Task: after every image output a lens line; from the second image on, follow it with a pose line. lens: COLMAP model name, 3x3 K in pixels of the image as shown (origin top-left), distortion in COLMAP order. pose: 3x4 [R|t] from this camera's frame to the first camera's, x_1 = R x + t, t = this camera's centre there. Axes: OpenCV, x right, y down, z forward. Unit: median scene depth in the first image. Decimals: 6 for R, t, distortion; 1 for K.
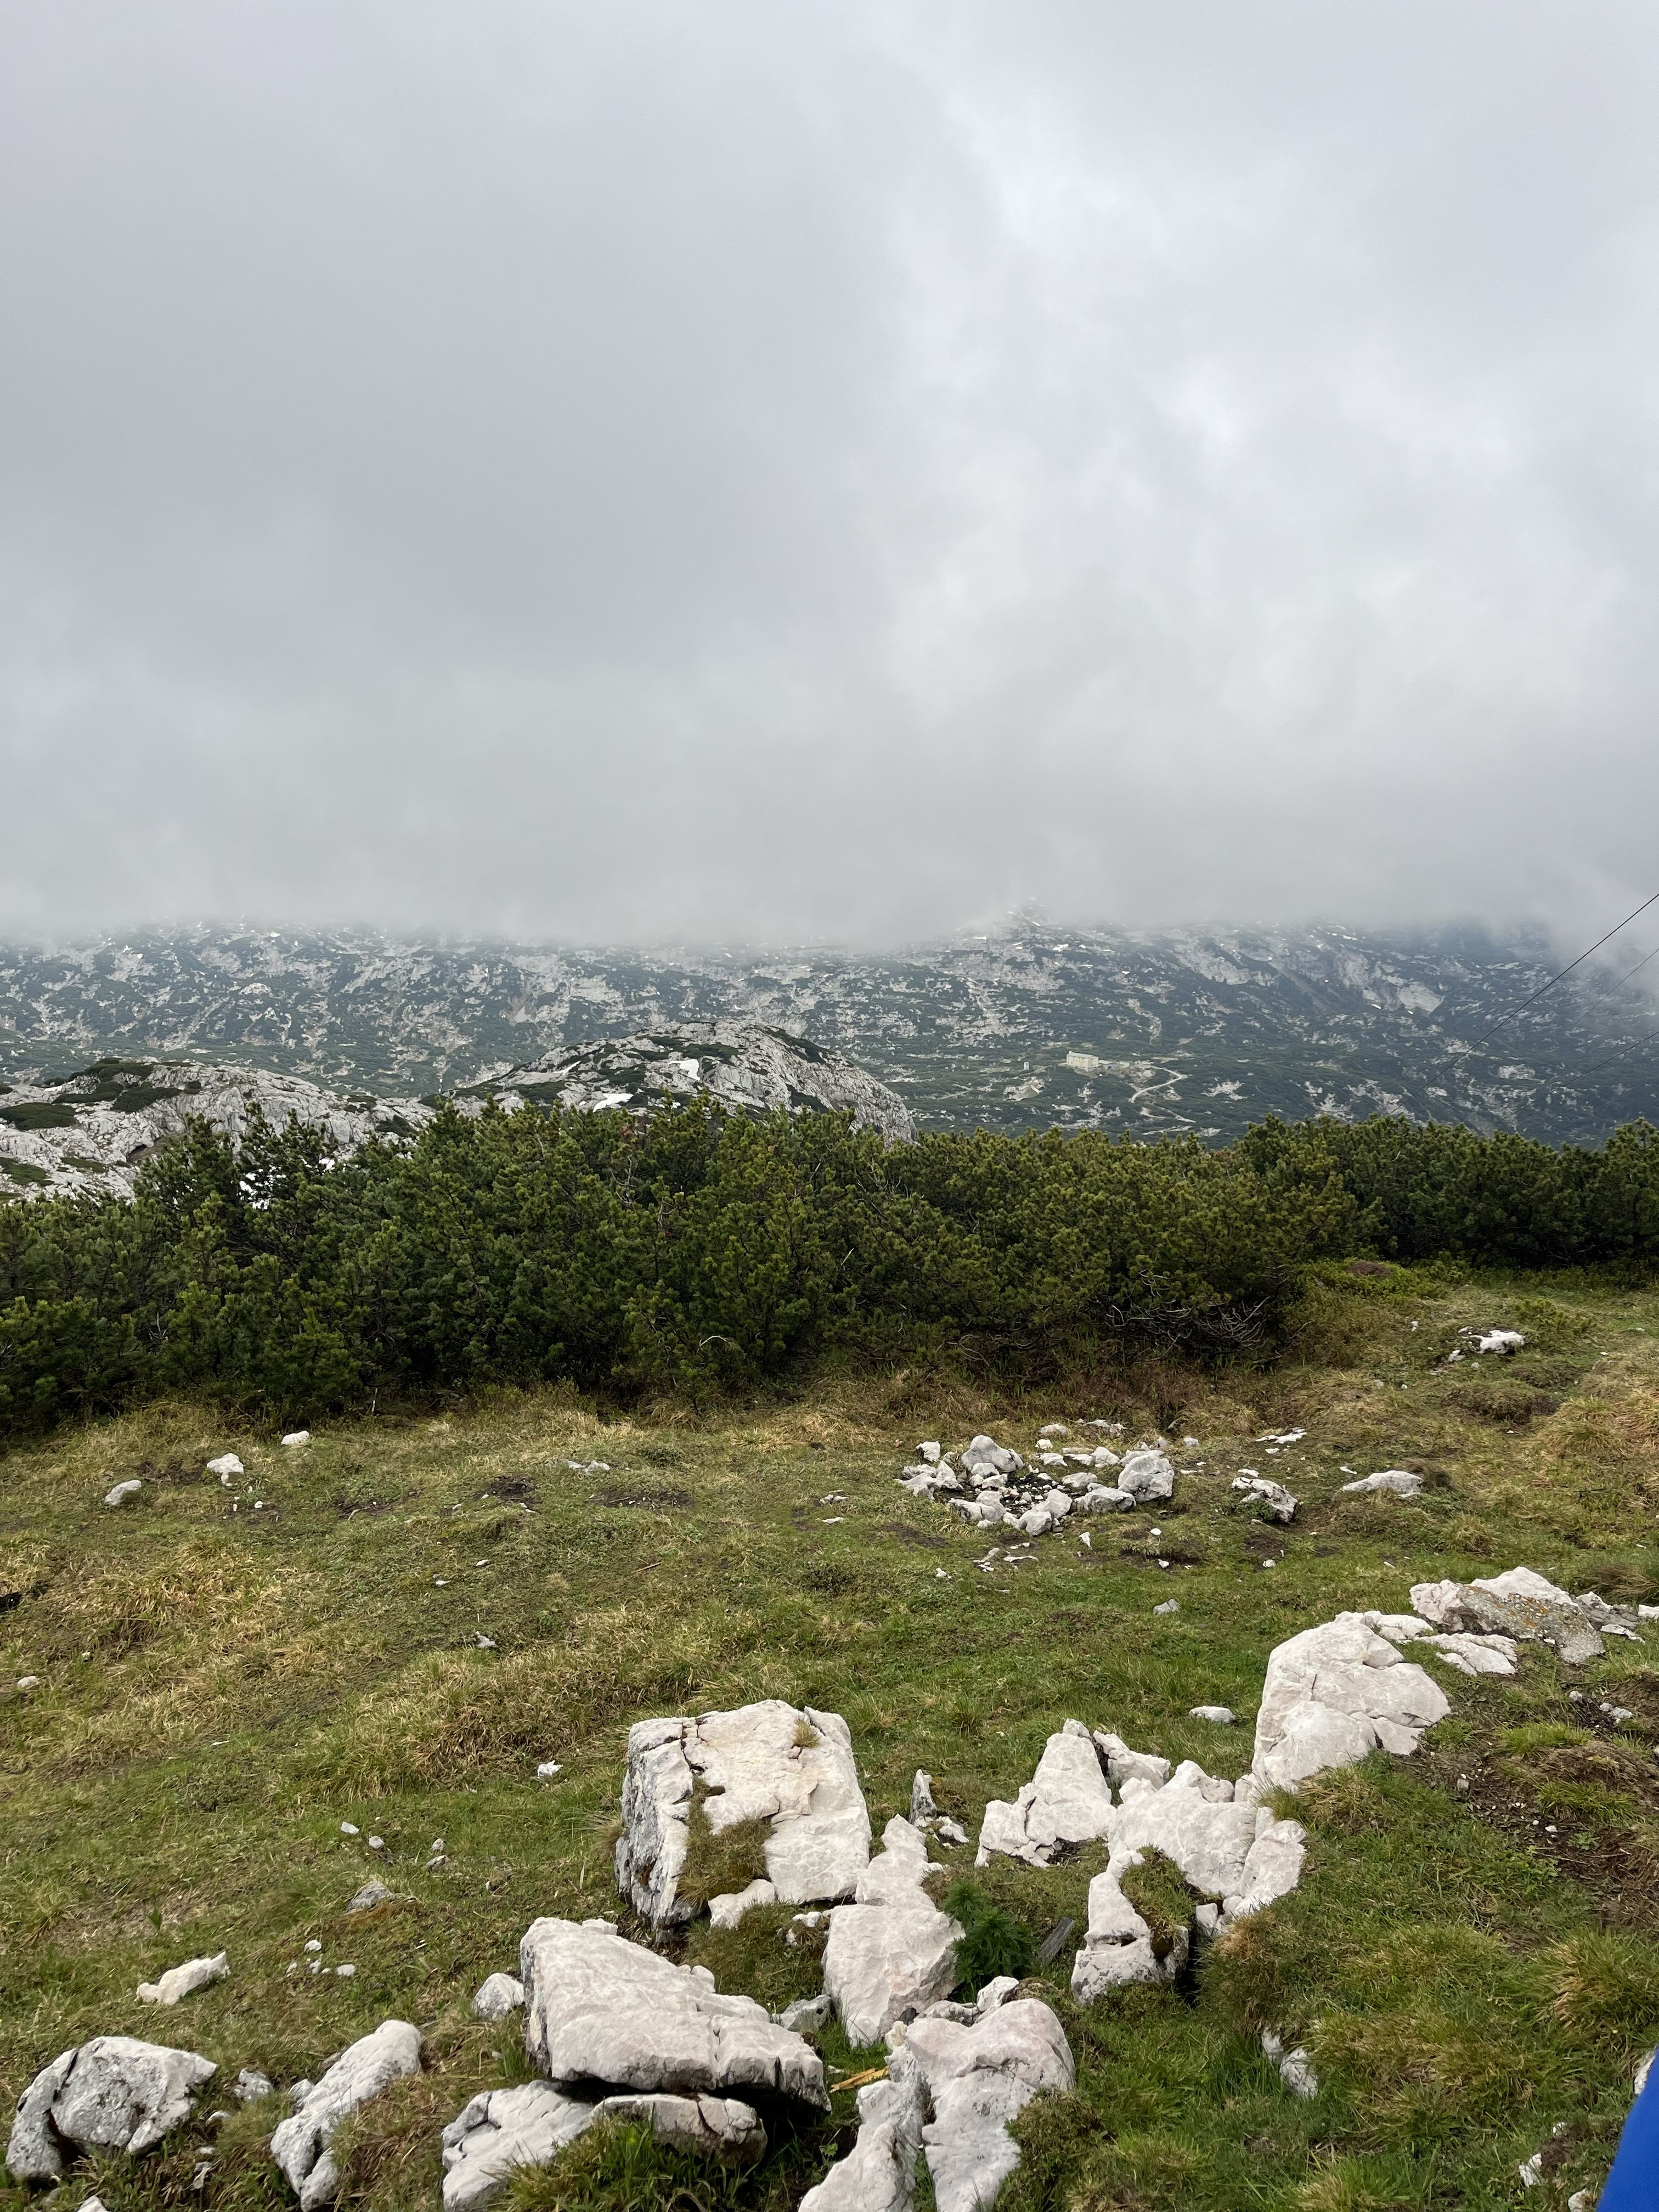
lens RADIAL K [[1629.3, 0, 829.5], [0, 1629.3, 1106.0], [0, 0, 1]] dist [0.055634, -0.054219]
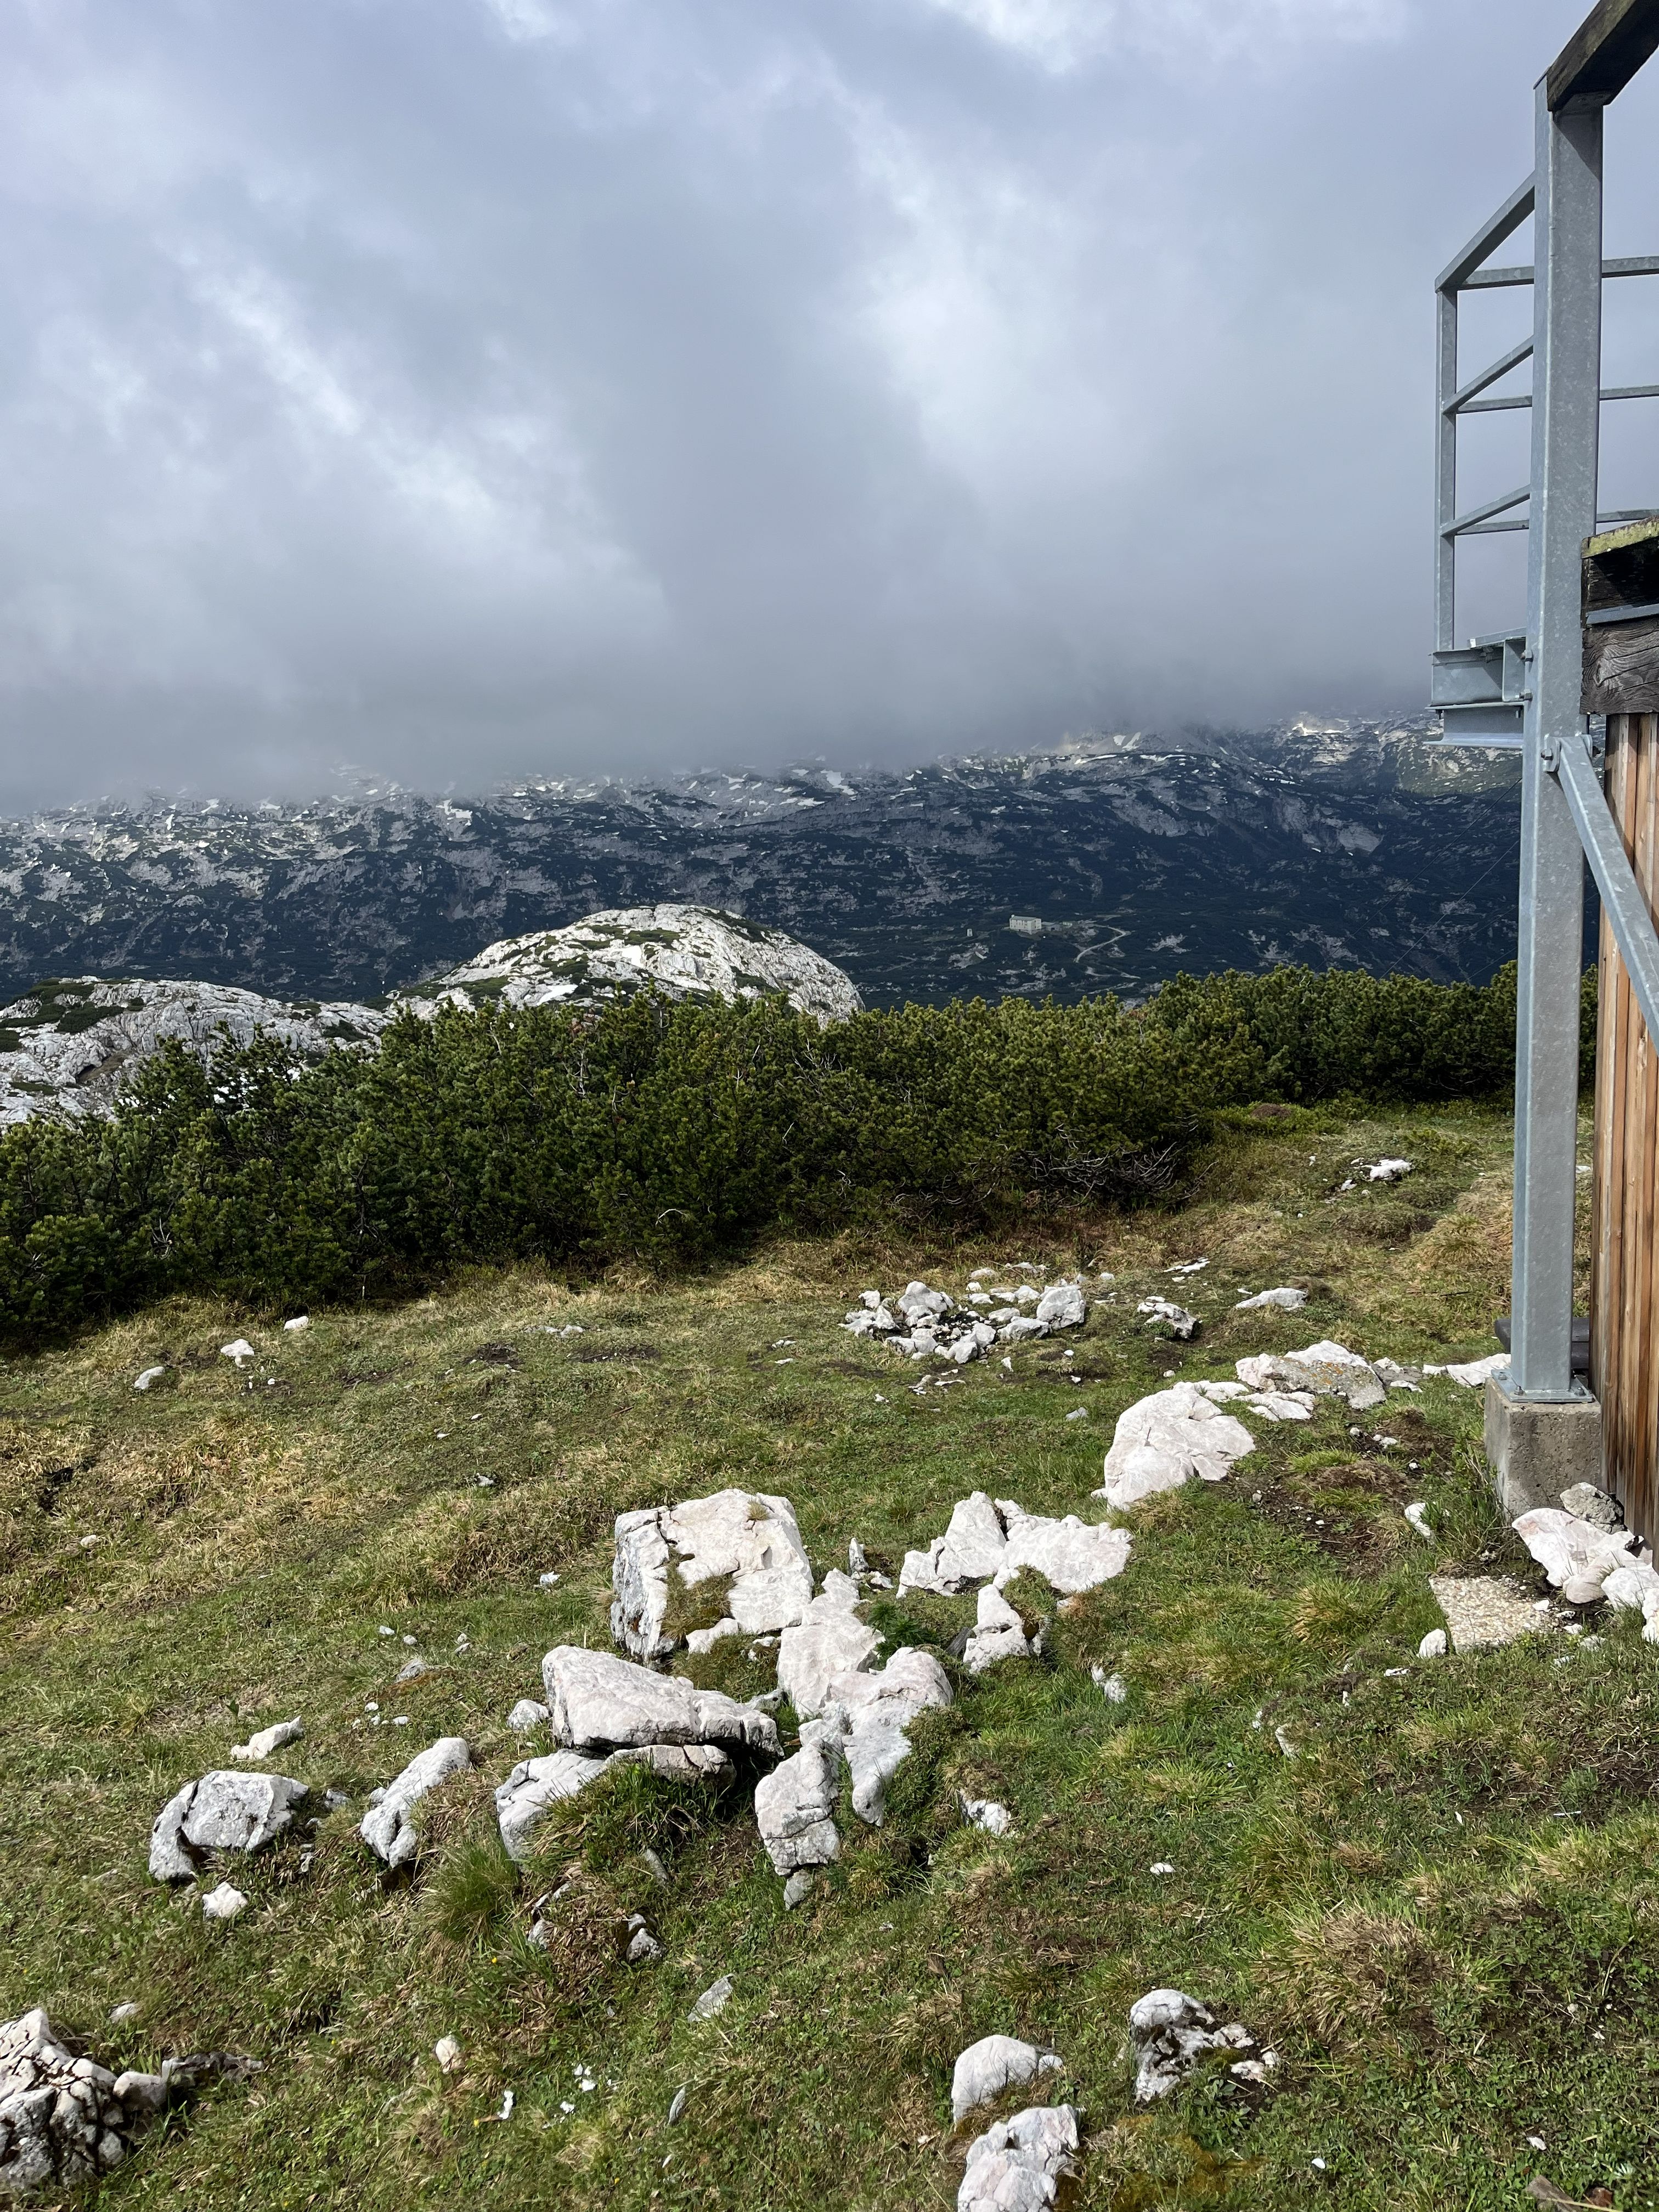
lens RADIAL K [[1636.2, 0, 793.7], [0, 1636.2, 1116.0], [0, 0, 1]] dist [0.043476, -0.004557]
pose [[0.998055, -0.062073, 0.005680, 0.013783], [0.061413, 0.994830, 0.080886, -0.006748], [-0.010672, -0.080380, 0.996707, -0.119162]]
